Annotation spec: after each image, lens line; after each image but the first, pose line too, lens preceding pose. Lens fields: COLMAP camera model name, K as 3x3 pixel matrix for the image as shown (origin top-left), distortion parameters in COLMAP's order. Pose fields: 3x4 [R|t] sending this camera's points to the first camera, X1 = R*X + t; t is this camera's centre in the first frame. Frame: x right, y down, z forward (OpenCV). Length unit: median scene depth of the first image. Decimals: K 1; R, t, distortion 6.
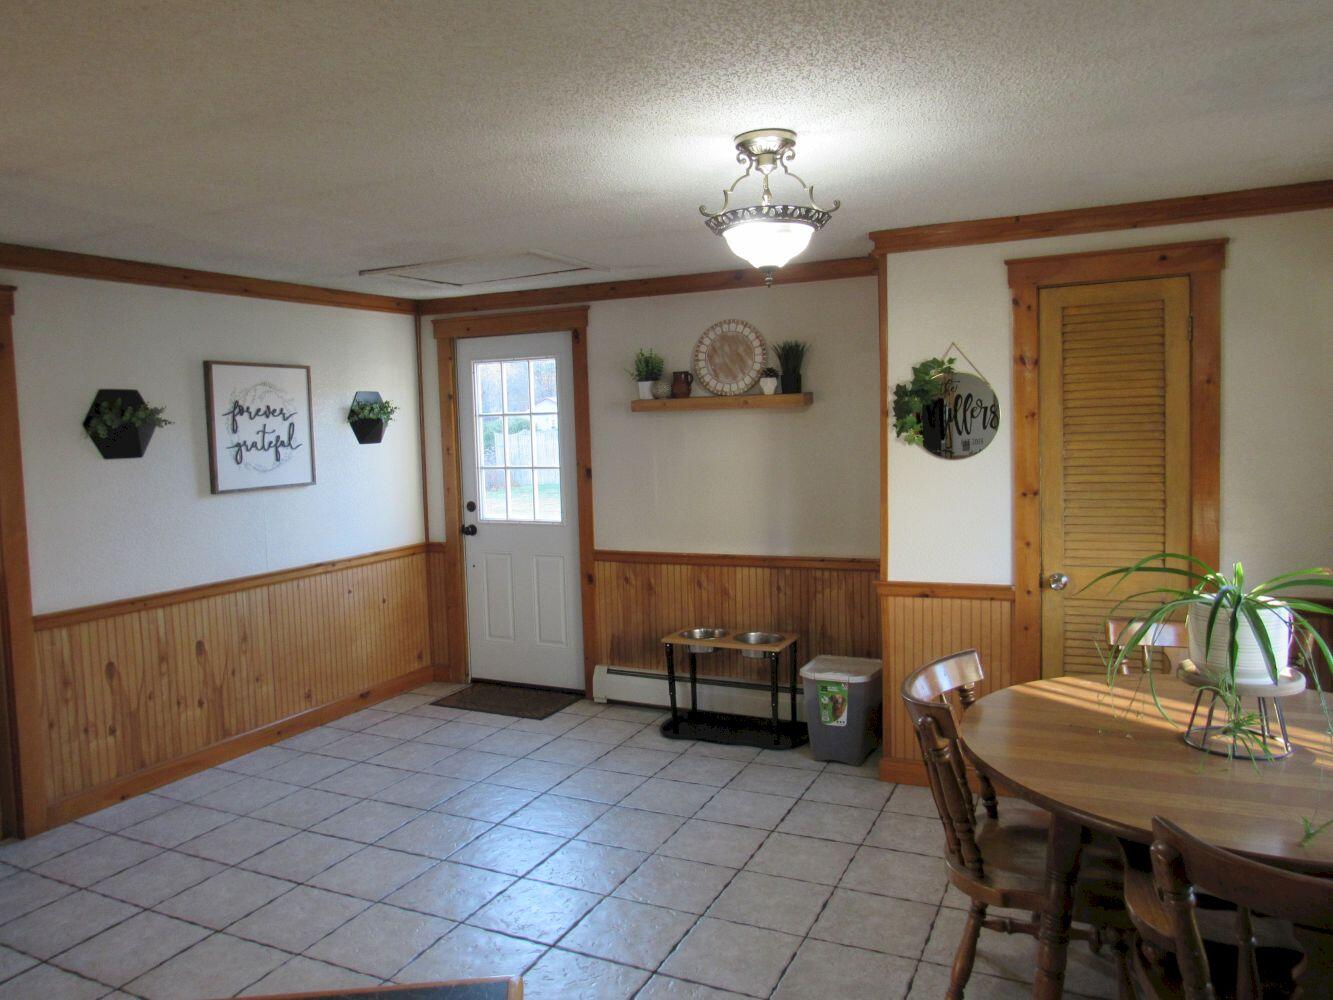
lens RADIAL K [[957.7, 0, 662.8], [0, 957.7, 491.5], [0, 0, 1]] dist [-0.046699, -0.007990]
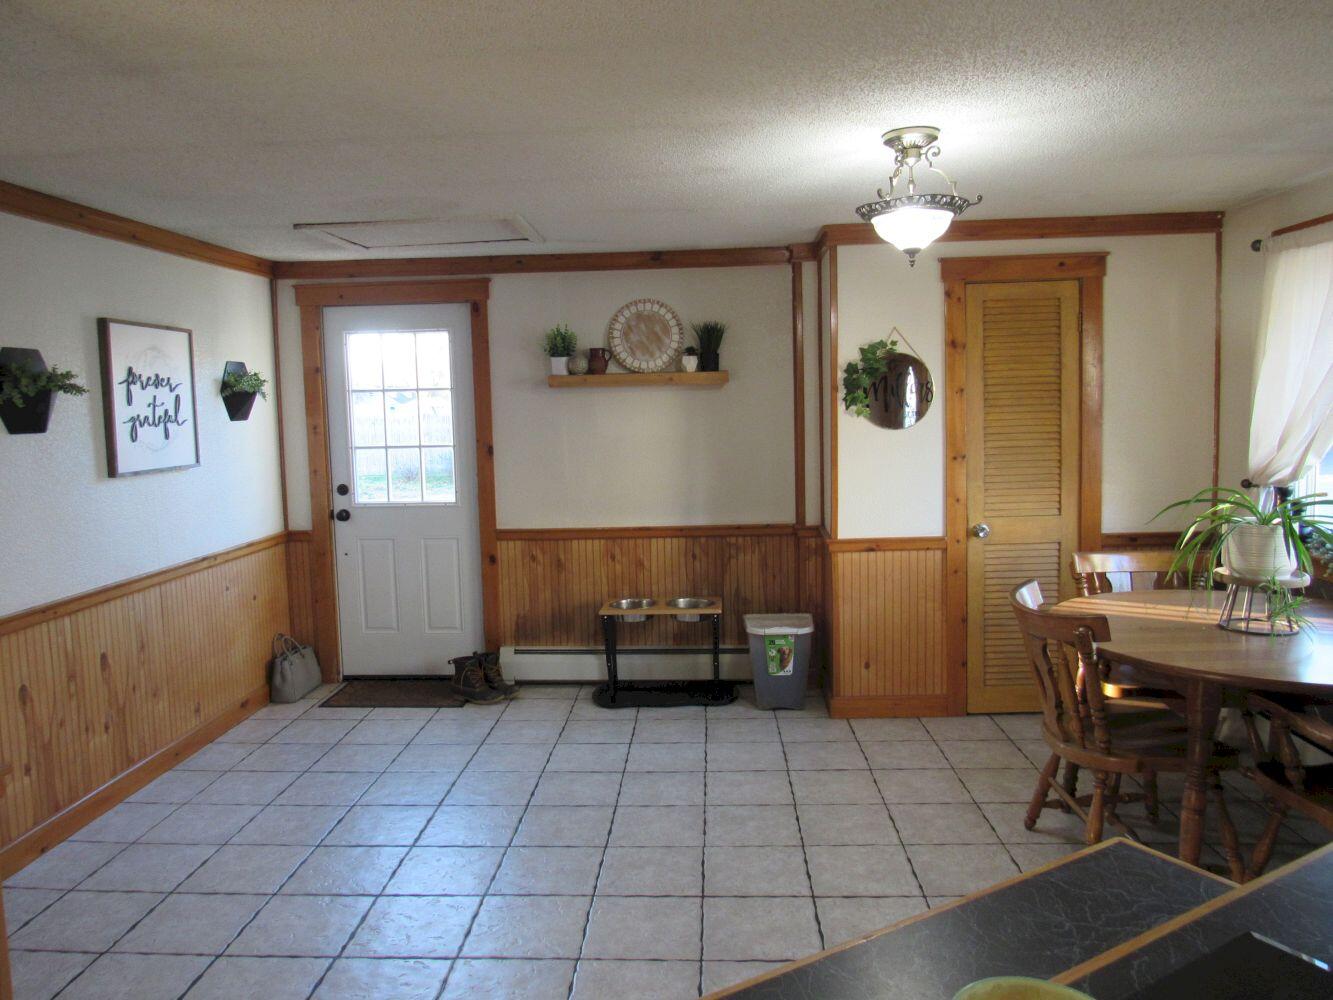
lens RADIAL K [[957.7, 0, 656.9], [0, 957.7, 493.6], [0, 0, 1]] dist [-0.046699, -0.007990]
pose [[0.921826, -0.029023, 0.386517, -0.348780], [0.025349, 0.999572, 0.014600, 0.016984], [-0.386775, -0.003661, 0.922167, 0.044286]]
